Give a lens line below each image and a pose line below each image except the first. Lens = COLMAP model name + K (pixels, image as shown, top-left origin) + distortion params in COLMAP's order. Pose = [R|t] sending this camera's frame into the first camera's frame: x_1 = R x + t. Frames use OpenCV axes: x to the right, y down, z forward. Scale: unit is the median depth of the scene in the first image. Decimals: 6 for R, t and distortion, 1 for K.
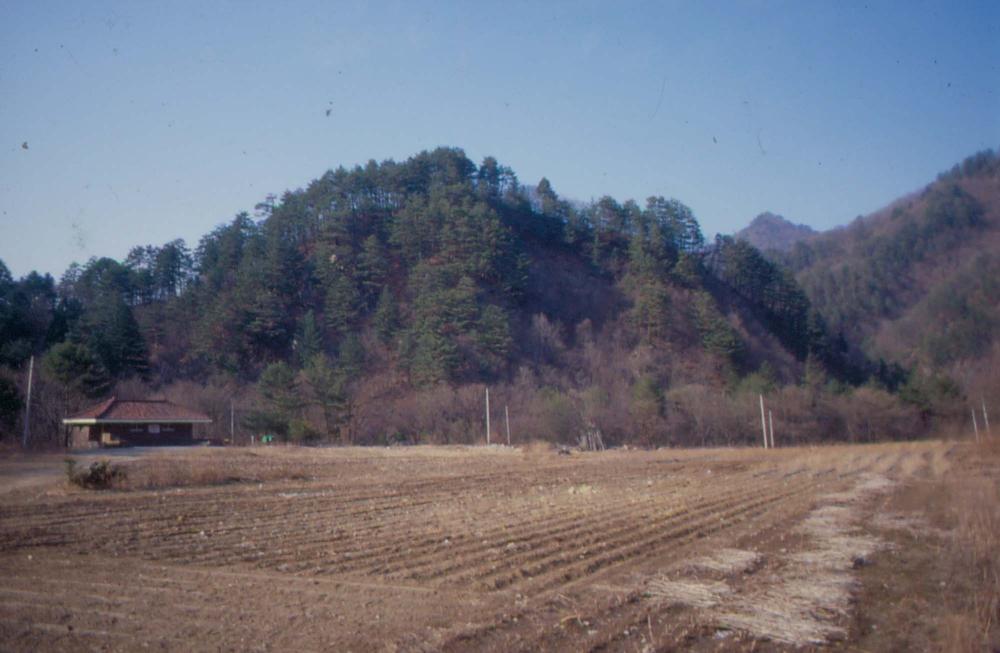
lens RADIAL K [[691.9, 0, 498.6], [0, 691.9, 323.7], [0, 0, 1]] dist [-0.010824, -0.002322]
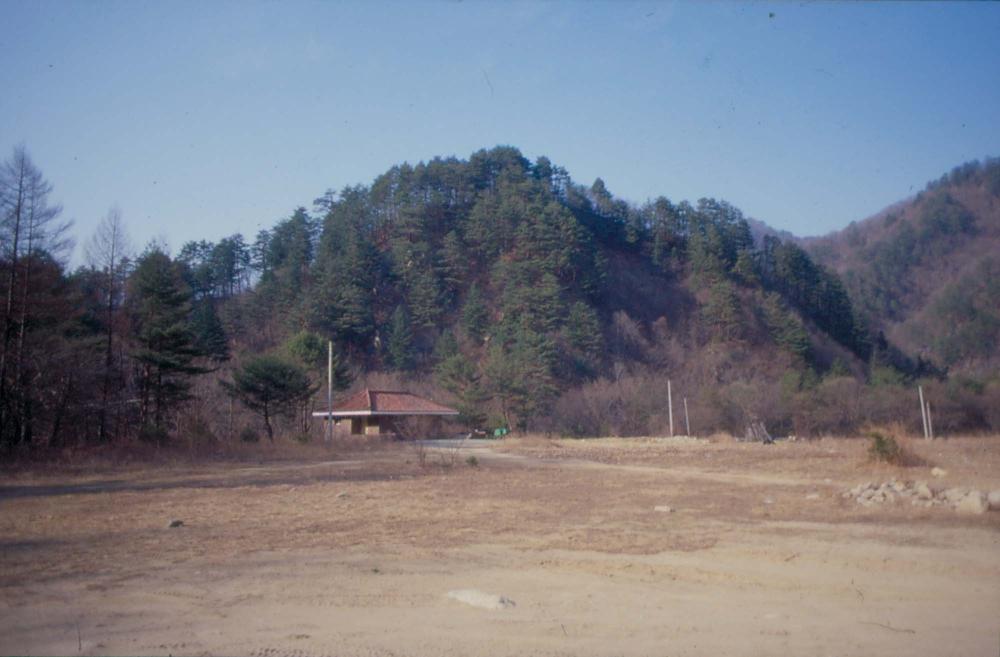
lens RADIAL K [[680.3, 0, 536.2], [0, 680.3, 331.3], [0, 0, 1]] dist [-0.005259, -0.001156]
pose [[0.998089, 0.001658, 0.061775, -0.098939], [-0.002203, 0.999959, 0.008751, 0.005265], [-0.061758, -0.008870, 0.998052, 0.013636]]
